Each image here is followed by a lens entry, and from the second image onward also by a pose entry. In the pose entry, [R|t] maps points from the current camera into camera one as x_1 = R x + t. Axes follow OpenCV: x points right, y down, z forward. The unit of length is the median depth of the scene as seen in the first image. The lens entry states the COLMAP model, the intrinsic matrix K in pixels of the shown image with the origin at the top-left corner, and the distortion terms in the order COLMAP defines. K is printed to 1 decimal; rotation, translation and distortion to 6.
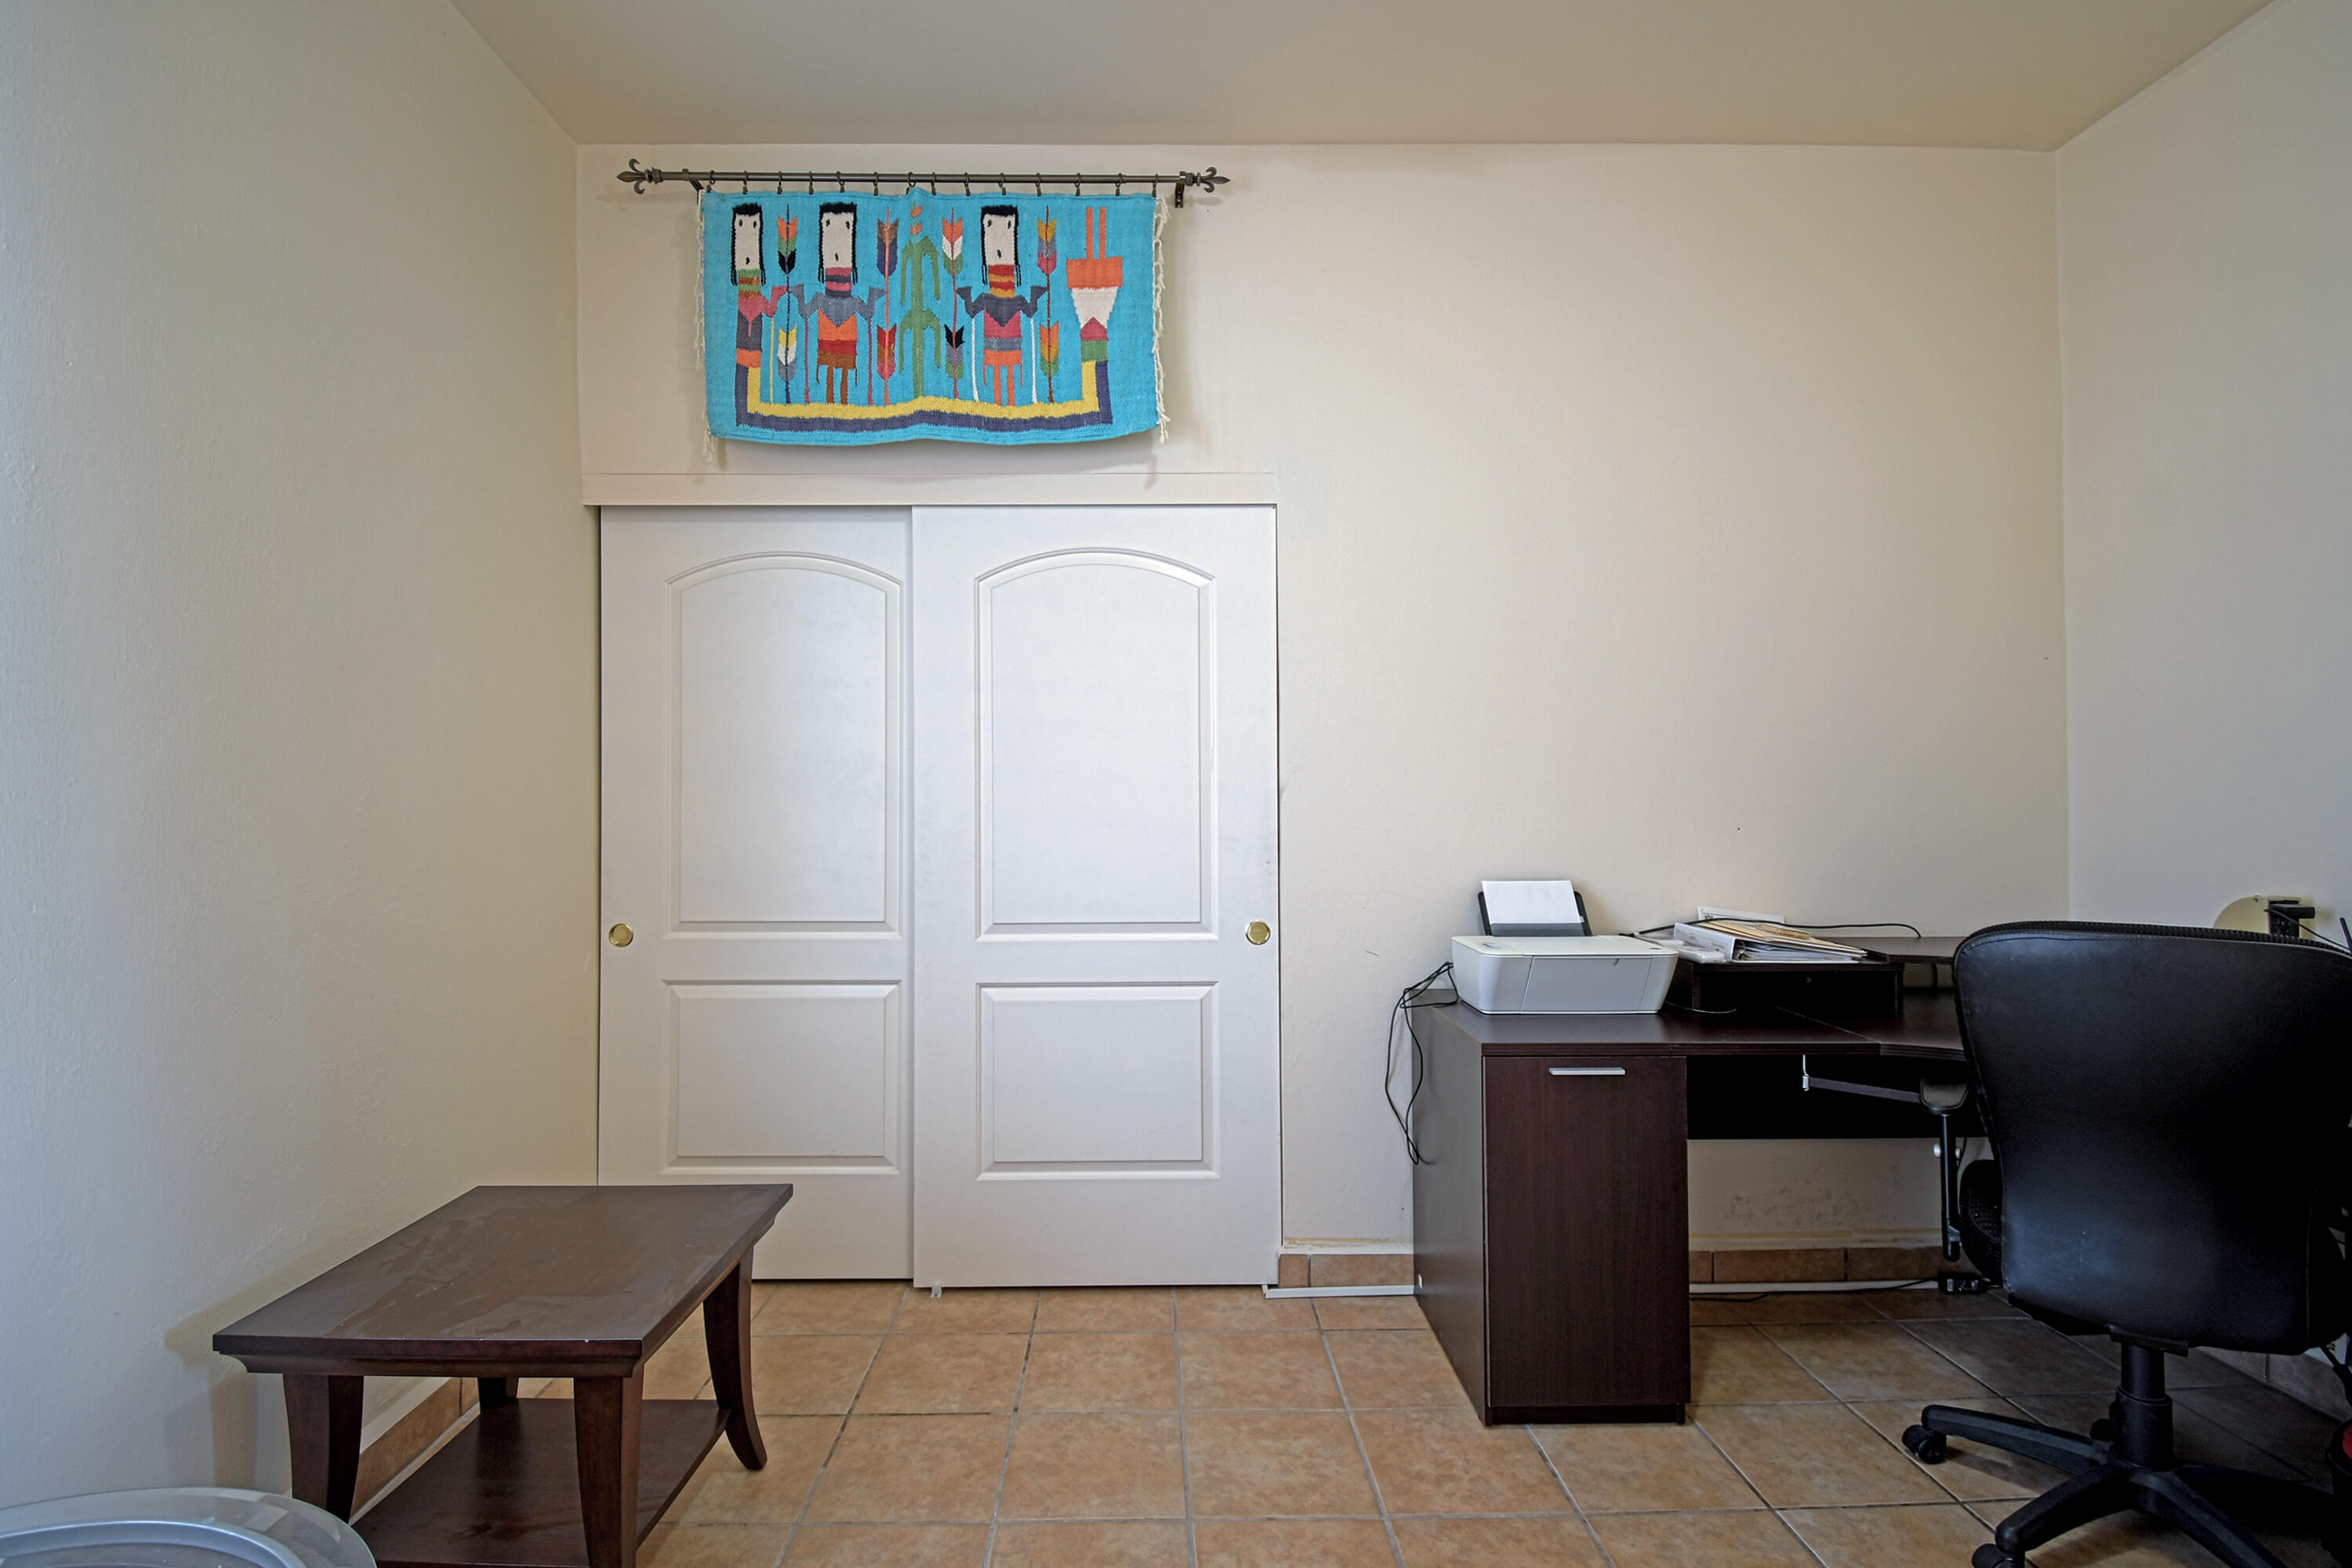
lens RADIAL K [[1072.8, 0, 1132.8], [0, 1072.8, 790.4], [0, 0, 1]] dist [0.026654, -0.027343]
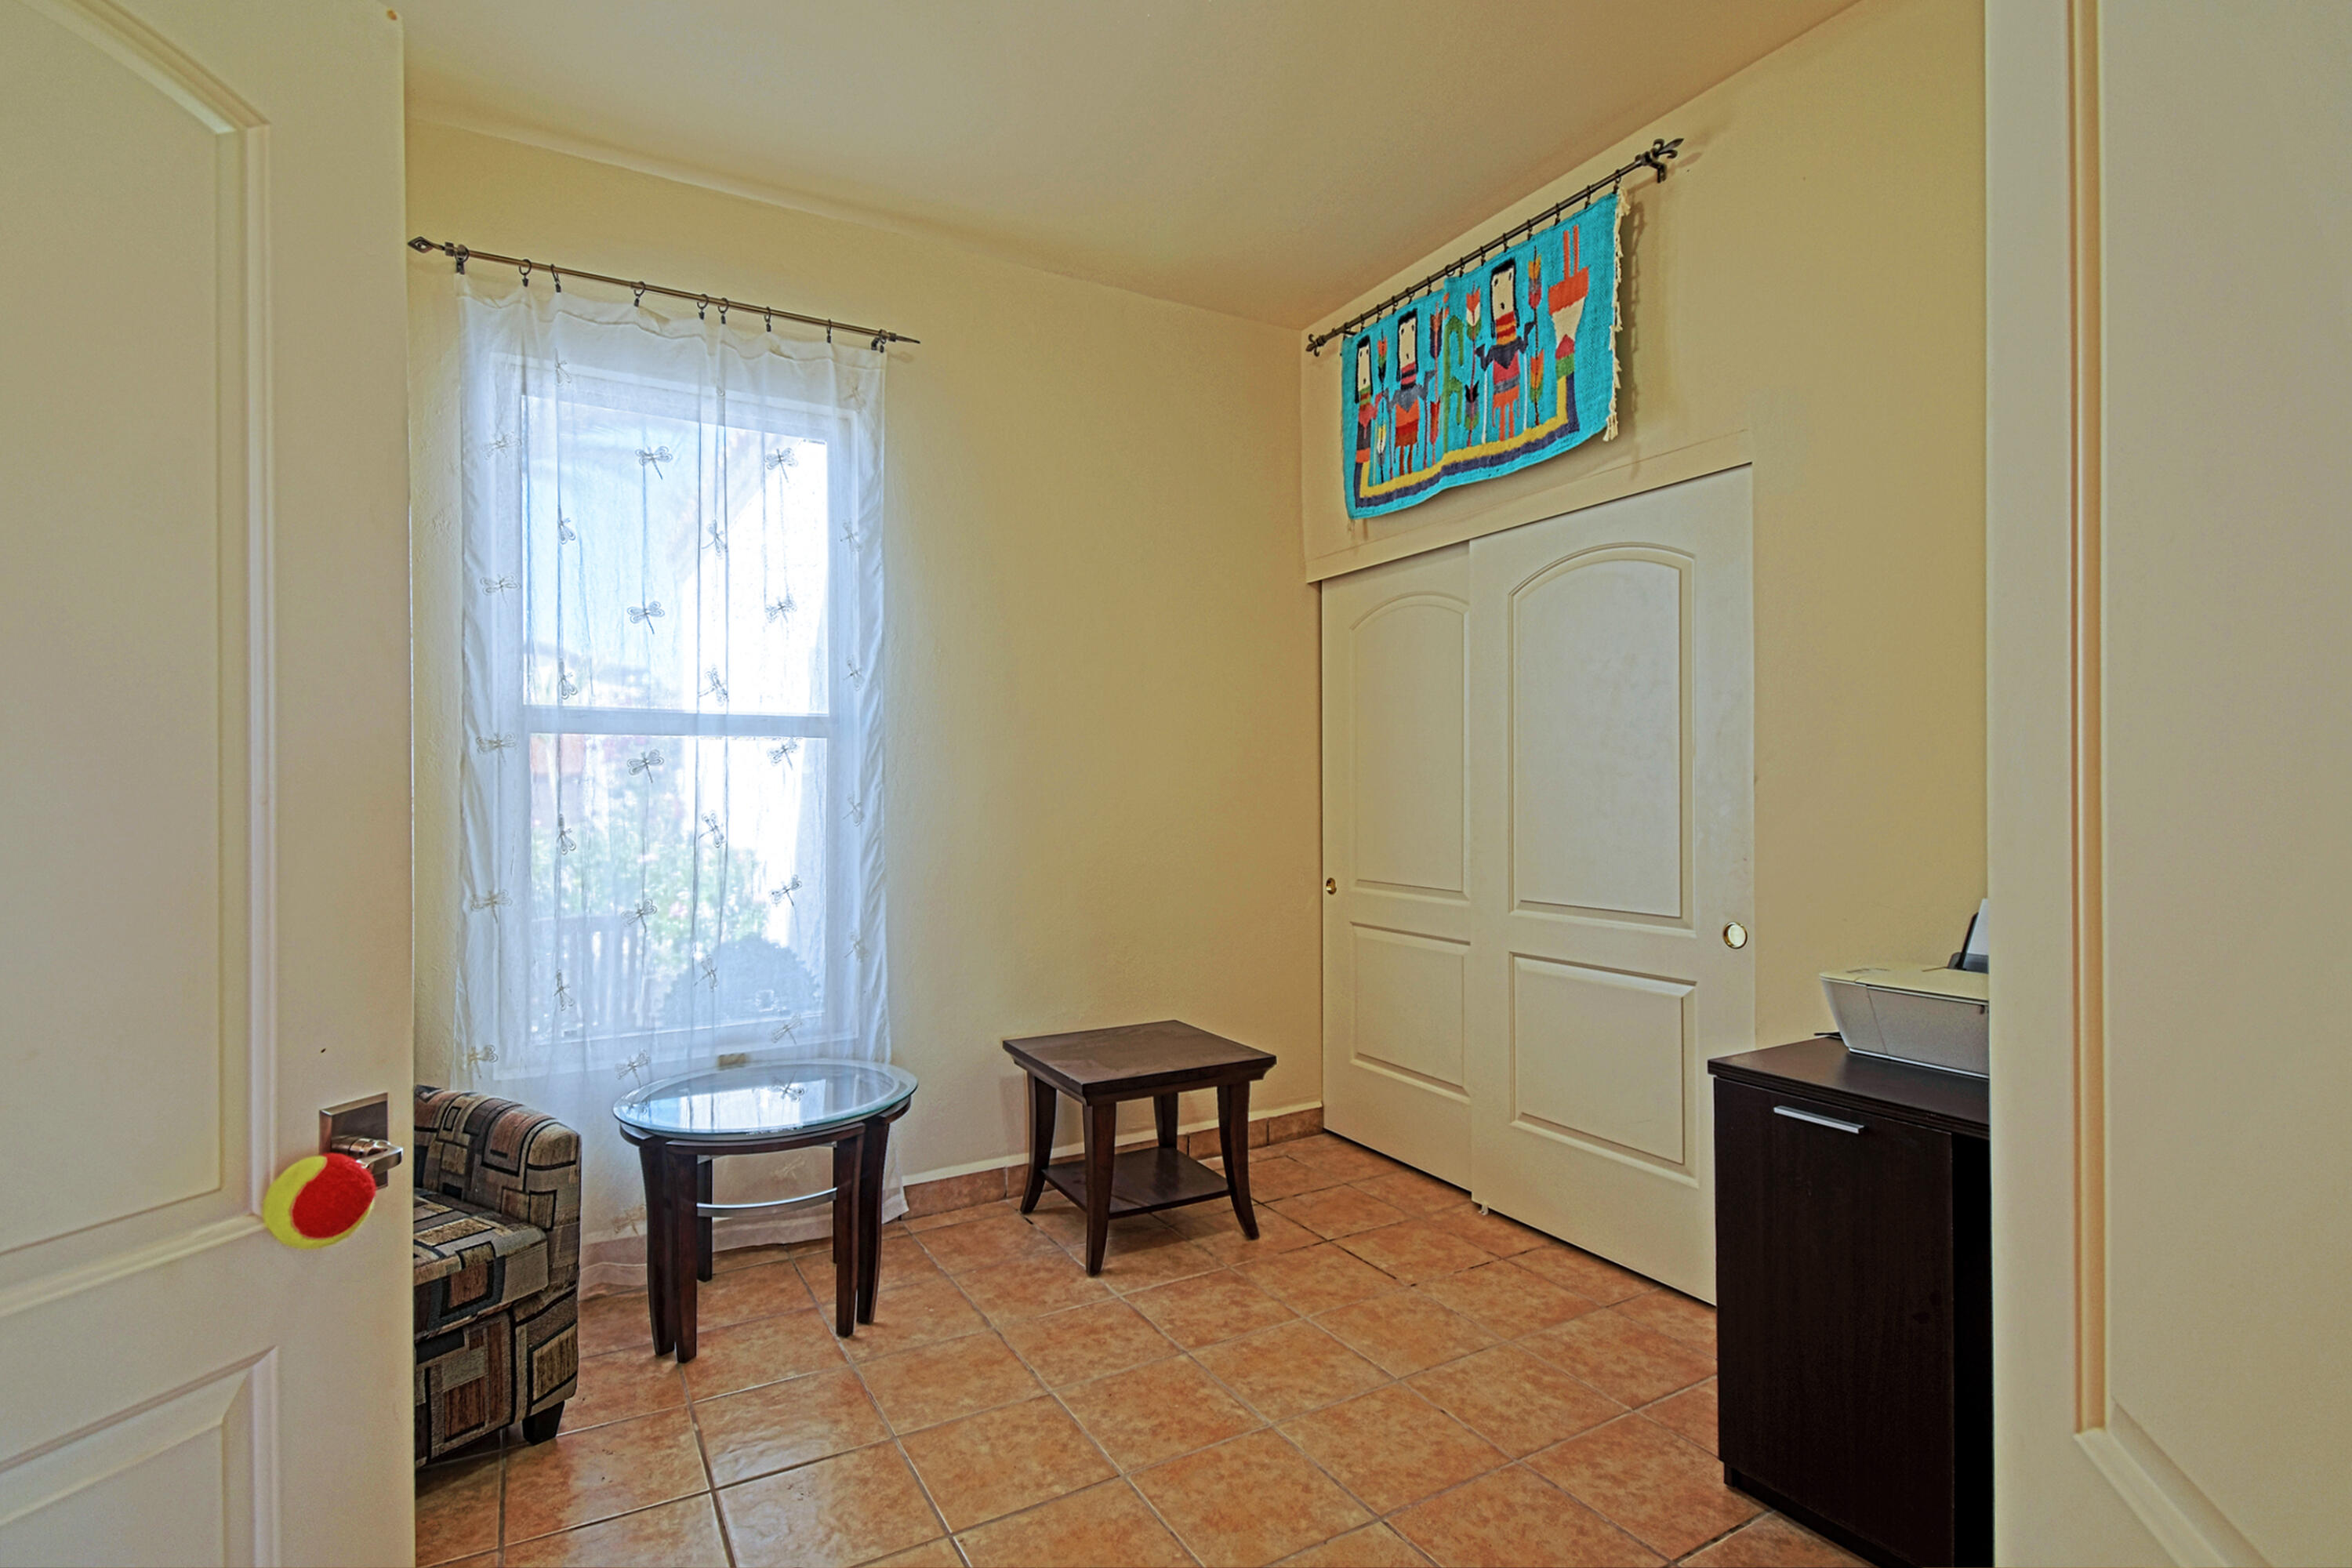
lens RADIAL K [[1072.8, 0, 1132.8], [0, 1072.8, 790.4], [0, 0, 1]] dist [0.026654, -0.027343]
pose [[0.494536, 0.002094, -0.869155, 0.664144], [0.010899, 0.999904, 0.008610, -0.005004], [0.869089, -0.013731, 0.494465, 0.098462]]
